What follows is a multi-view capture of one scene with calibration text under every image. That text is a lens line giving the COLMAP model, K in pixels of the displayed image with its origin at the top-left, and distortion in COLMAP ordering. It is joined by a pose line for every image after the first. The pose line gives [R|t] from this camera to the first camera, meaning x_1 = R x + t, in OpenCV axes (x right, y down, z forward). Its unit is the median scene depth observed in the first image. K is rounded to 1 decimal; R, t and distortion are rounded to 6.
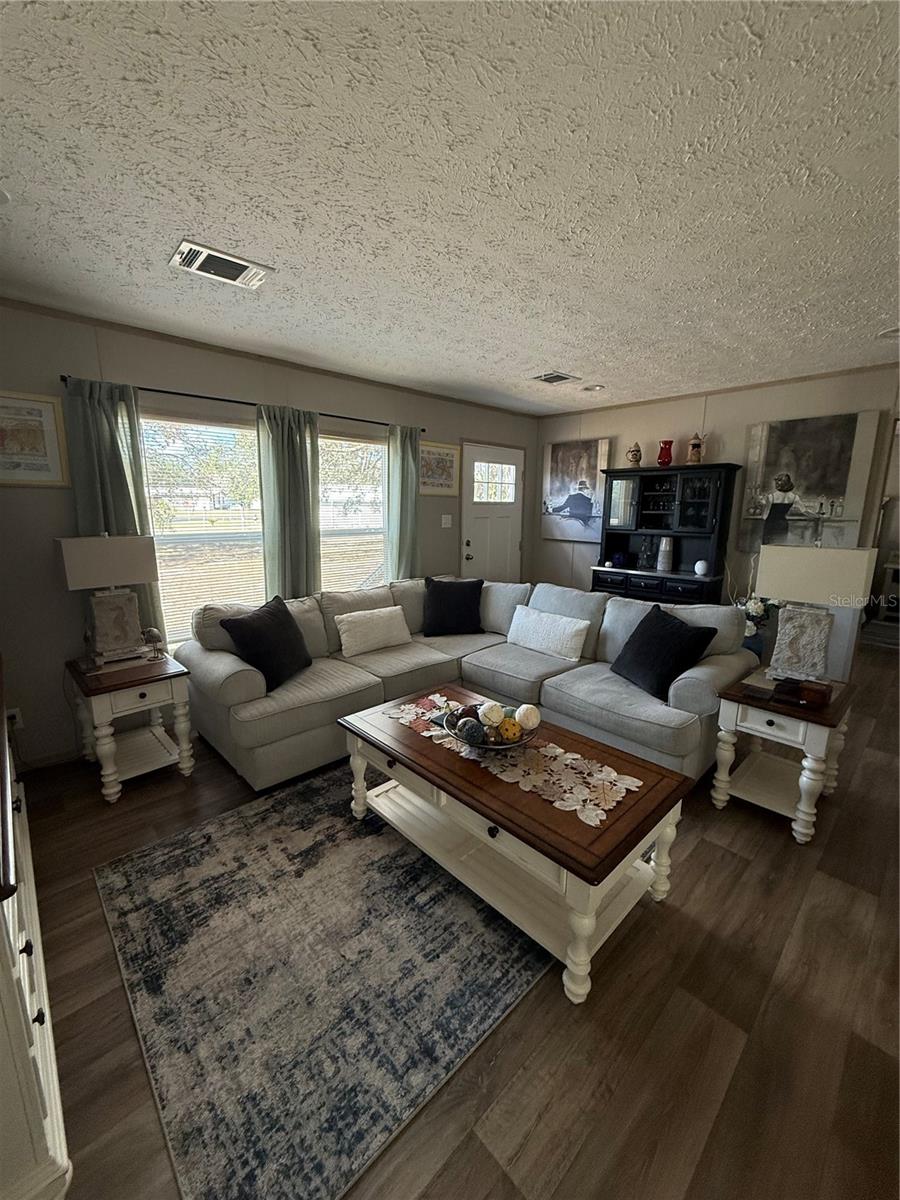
lens RADIAL K [[476.9, 0, 452.0], [0, 476.9, 597.1], [0, 0, 1]] dist [0.001137, -0.000167]
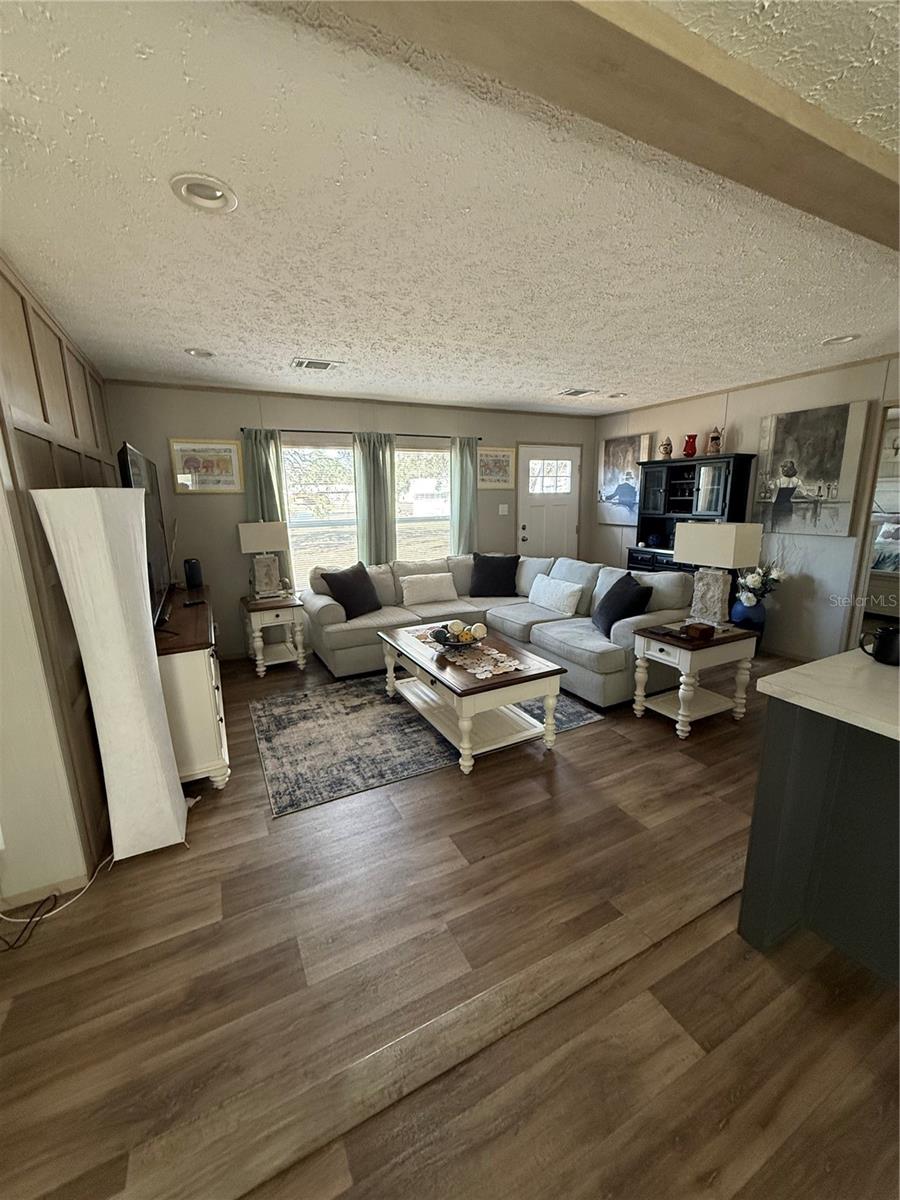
lens RADIAL K [[476.9, 0, 453.0], [0, 476.9, 595.2], [0, 0, 1]] dist [0.001137, -0.000167]
pose [[0.959681, 0.031631, -0.279307, 0.381218], [-0.027122, 0.999432, 0.019997, 0.075124], [0.279781, -0.011615, 0.959994, -0.408020]]
